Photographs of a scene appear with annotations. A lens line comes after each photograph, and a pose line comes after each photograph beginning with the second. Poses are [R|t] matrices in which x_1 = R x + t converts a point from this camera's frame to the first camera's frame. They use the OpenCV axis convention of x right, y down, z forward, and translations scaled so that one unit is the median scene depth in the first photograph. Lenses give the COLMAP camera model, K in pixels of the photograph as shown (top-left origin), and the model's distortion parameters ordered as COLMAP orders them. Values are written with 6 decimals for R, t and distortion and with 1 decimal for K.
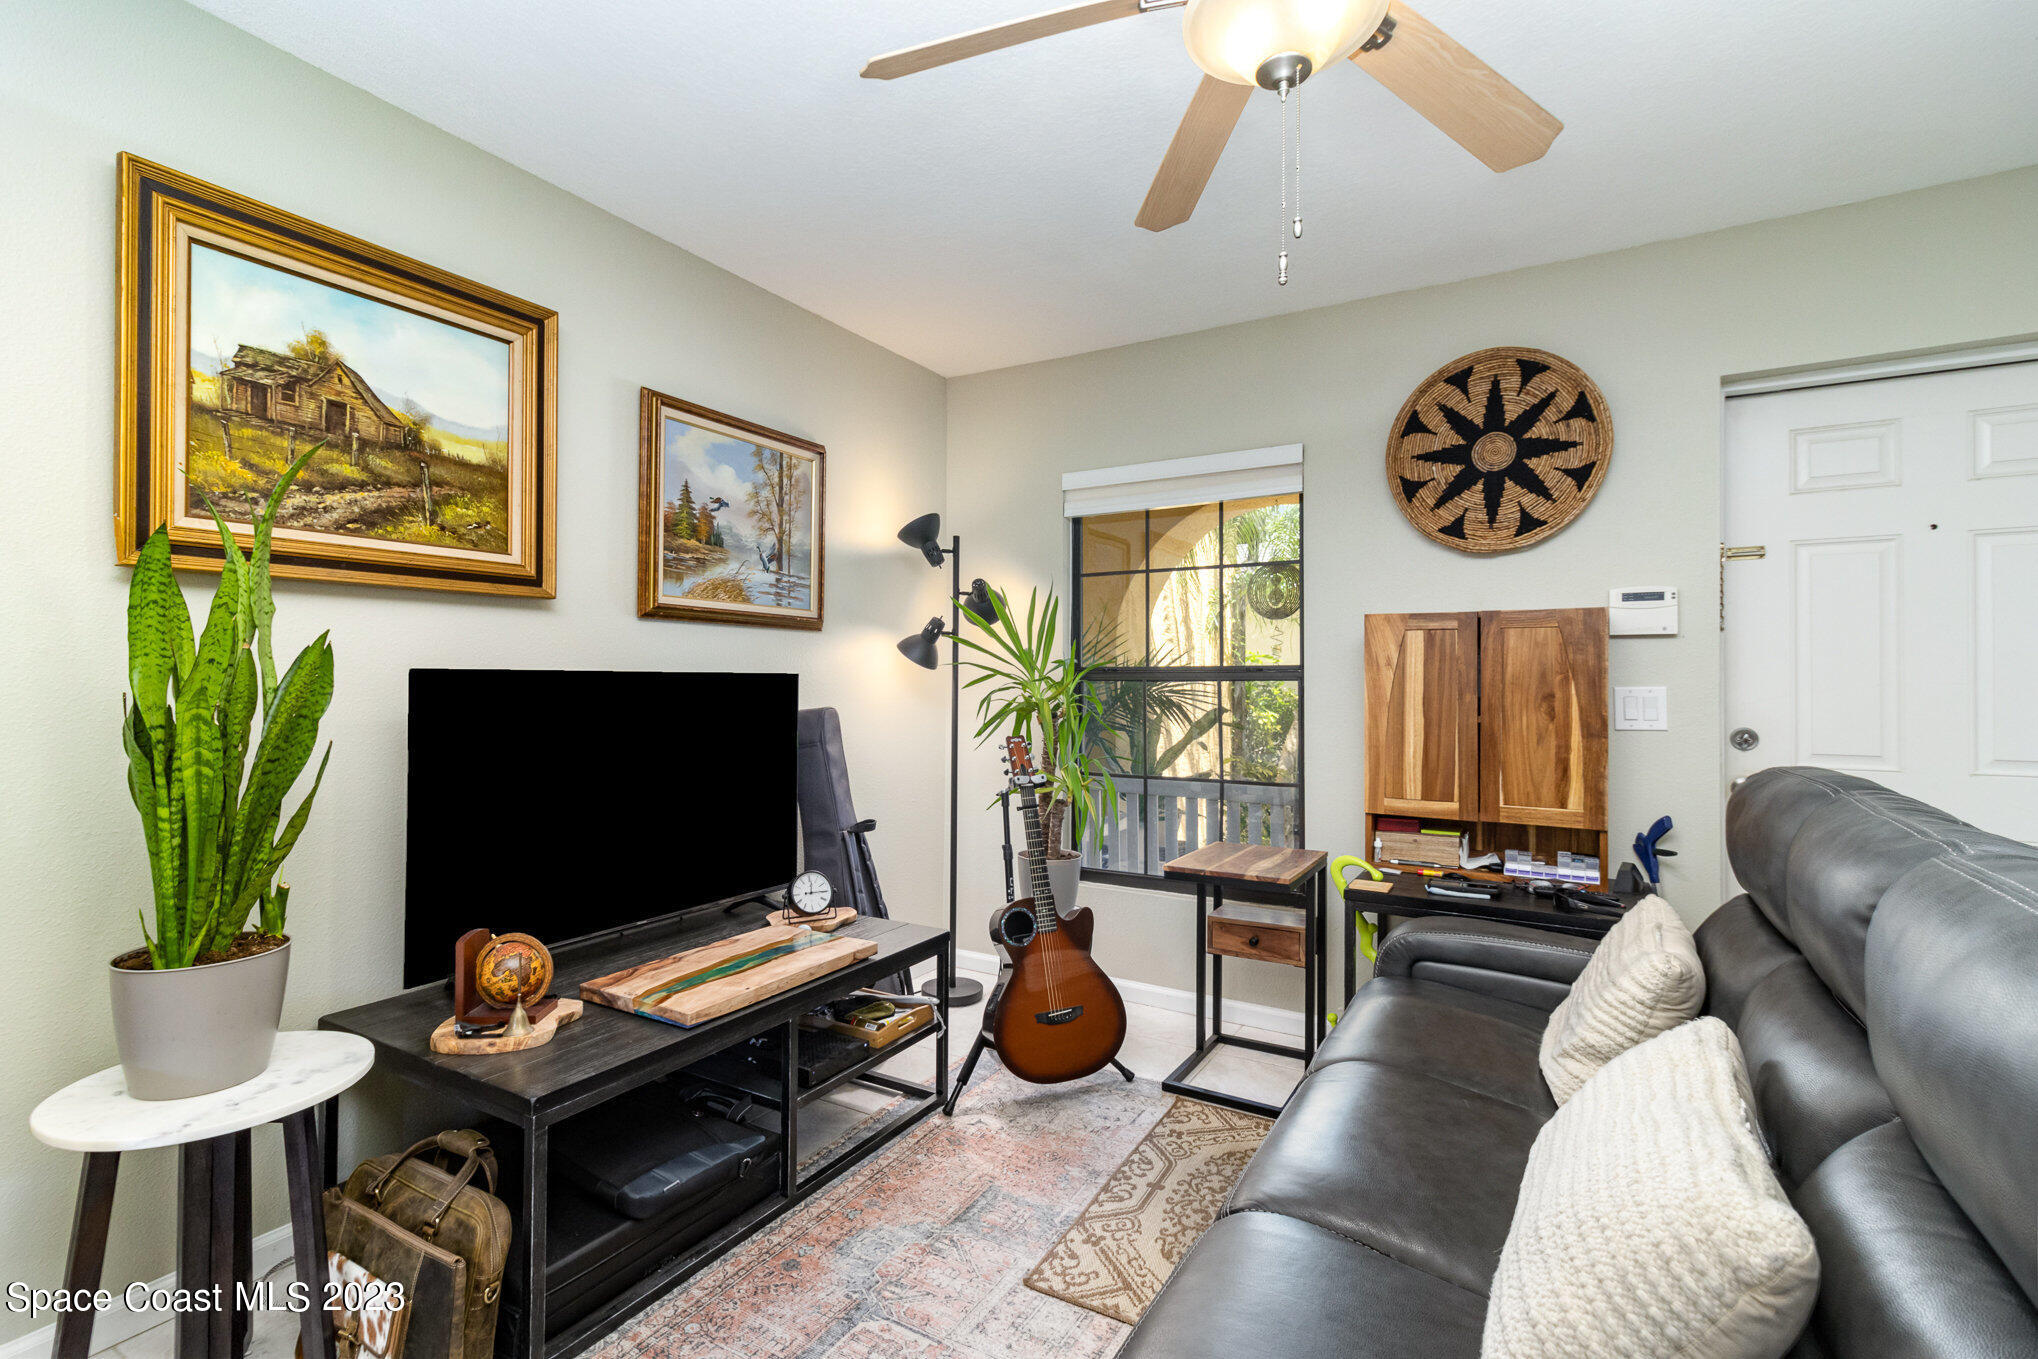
lens RADIAL K [[948.7, 0, 1013.8], [0, 948.7, 672.0], [0, 0, 1]] dist [0.000873, -0.001089]
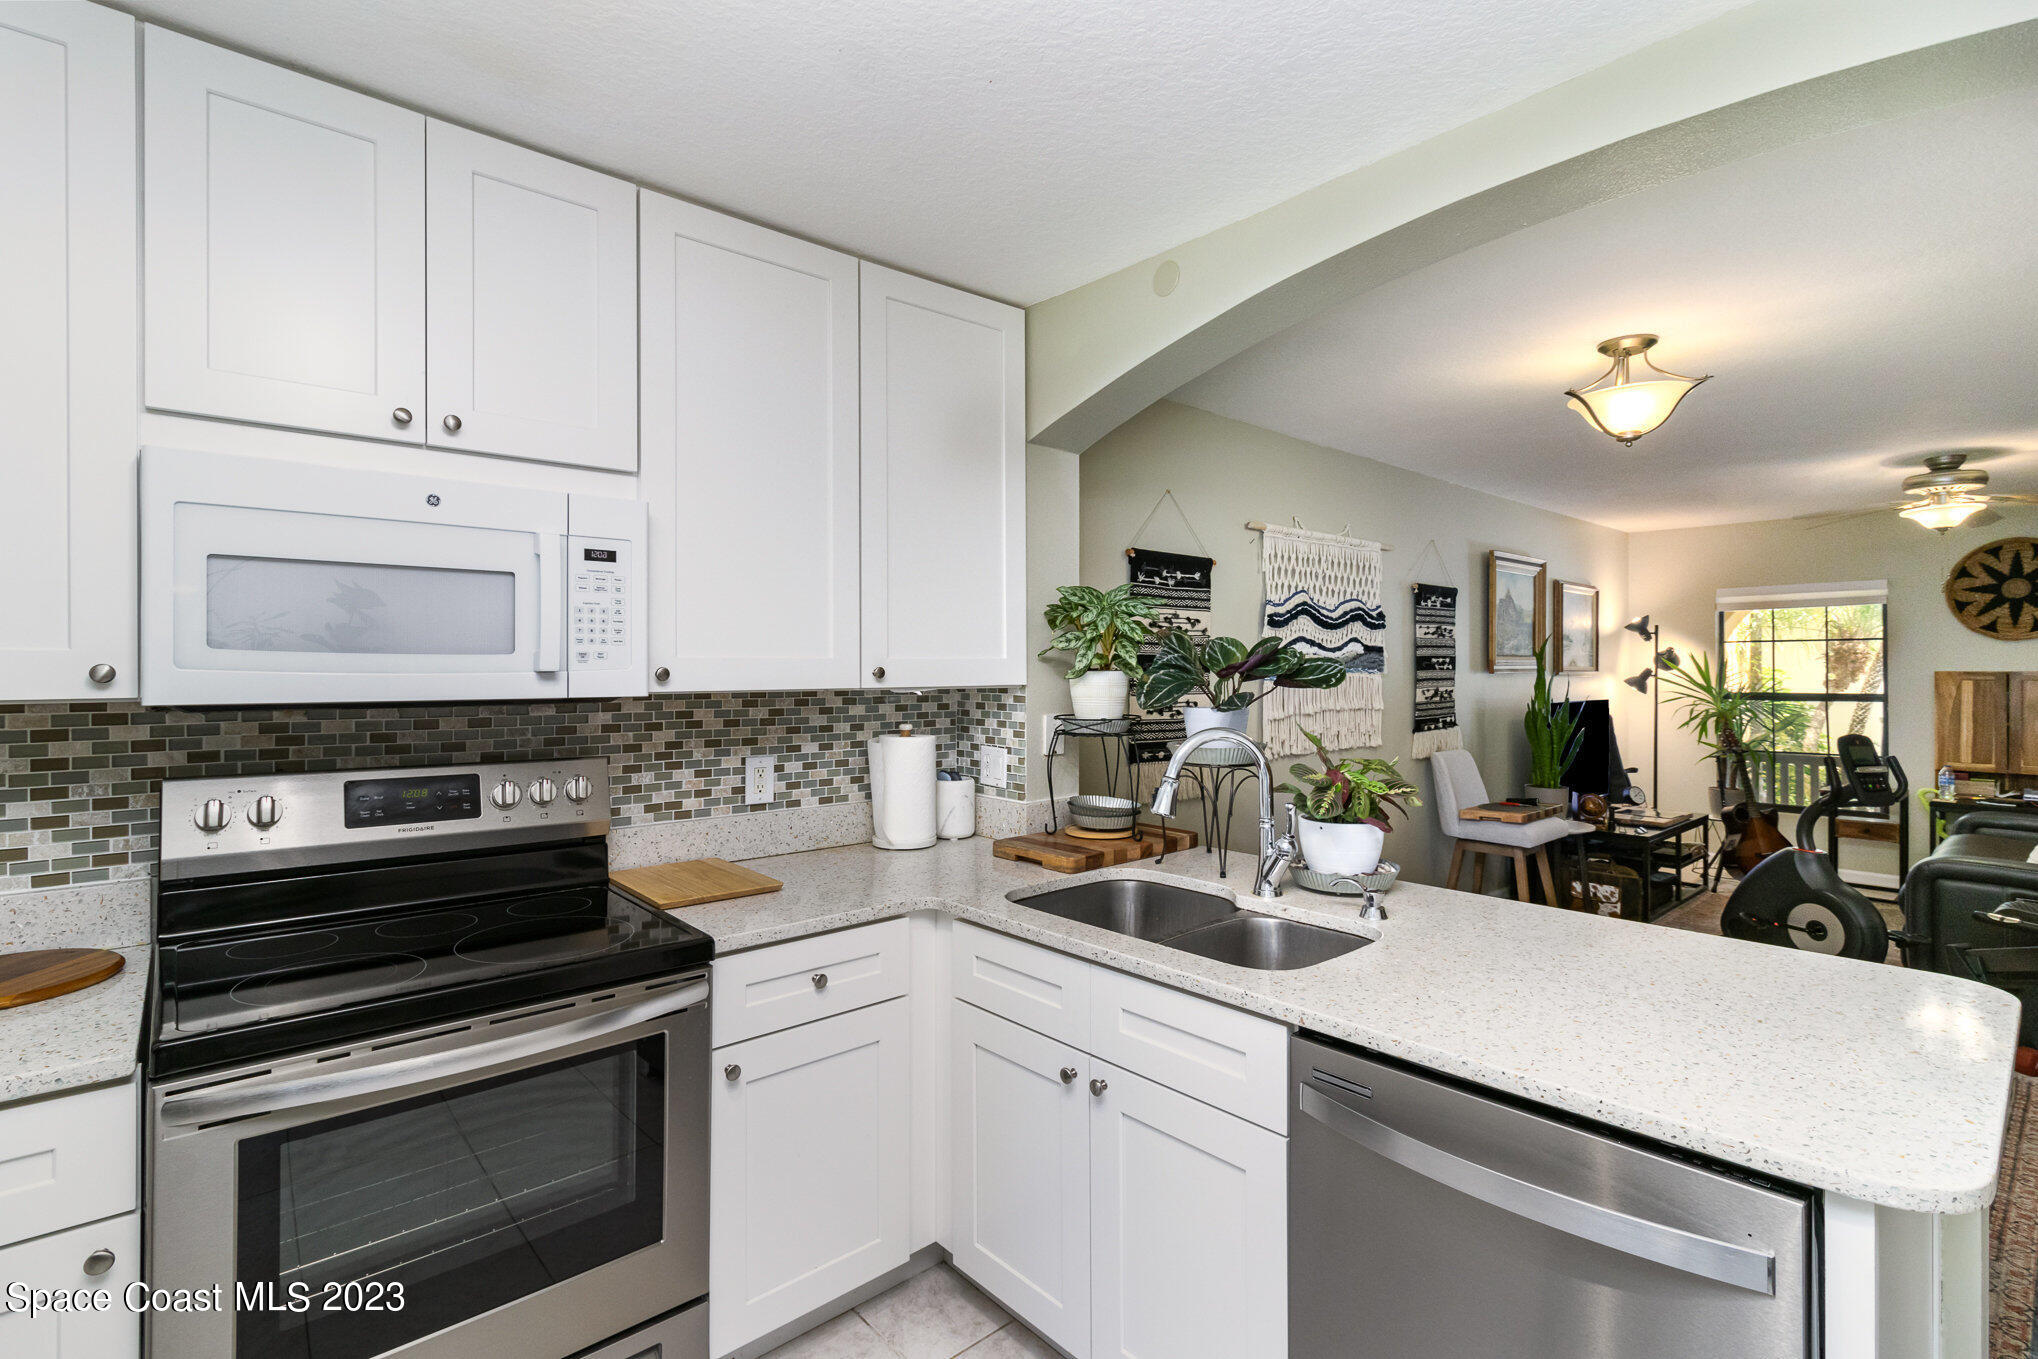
lens RADIAL K [[948.7, 0, 1015.7], [0, 948.7, 668.3], [0, 0, 1]] dist [0.000873, -0.001089]
pose [[0.949859, -0.006053, -0.312619, -0.839733], [0.010567, 0.999863, 0.012750, -0.112044], [0.312499, -0.015414, 0.949793, -1.498850]]
